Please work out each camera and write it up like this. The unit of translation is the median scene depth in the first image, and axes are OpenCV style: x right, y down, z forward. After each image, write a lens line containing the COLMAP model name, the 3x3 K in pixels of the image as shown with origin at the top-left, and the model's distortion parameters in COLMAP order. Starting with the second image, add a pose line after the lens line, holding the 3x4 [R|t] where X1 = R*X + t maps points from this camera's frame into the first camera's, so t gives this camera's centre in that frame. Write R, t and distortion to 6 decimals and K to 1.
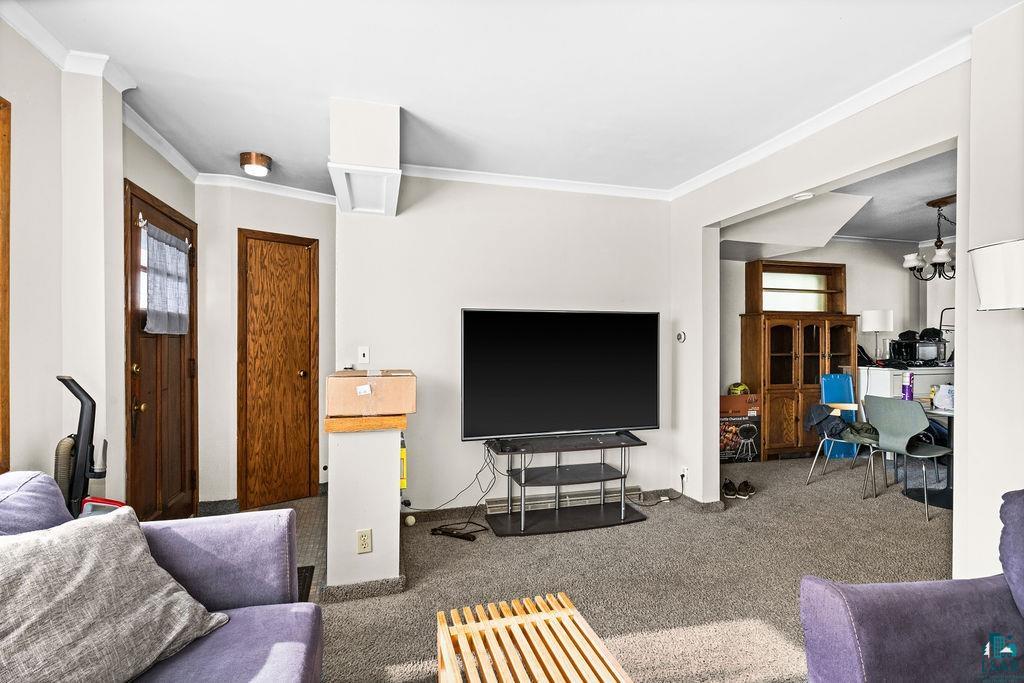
lens RADIAL K [[504.4, 0, 514.5], [0, 504.4, 343.3], [0, 0, 1]] dist [0.002544, 0.002811]
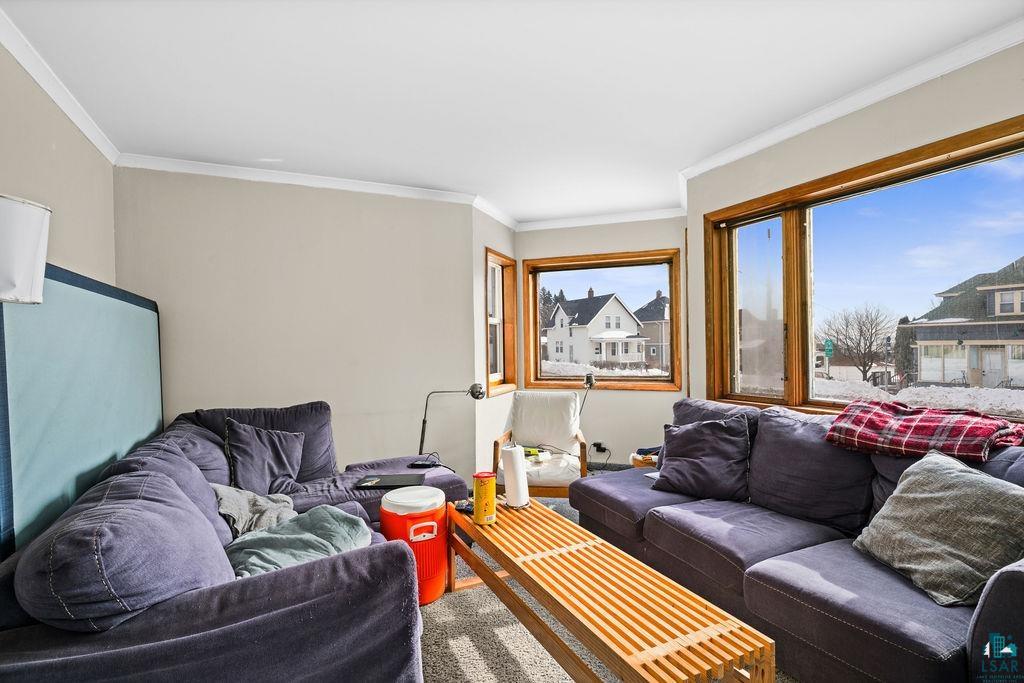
lens RADIAL K [[504.4, 0, 511.8], [0, 504.4, 344.5], [0, 0, 1]] dist [0.002544, 0.002811]
pose [[-0.988406, 0.007286, -0.151662, 0.507534], [0.007745, 0.999967, -0.002434, 0.017638], [0.151639, -0.003580, -0.988429, 2.130408]]
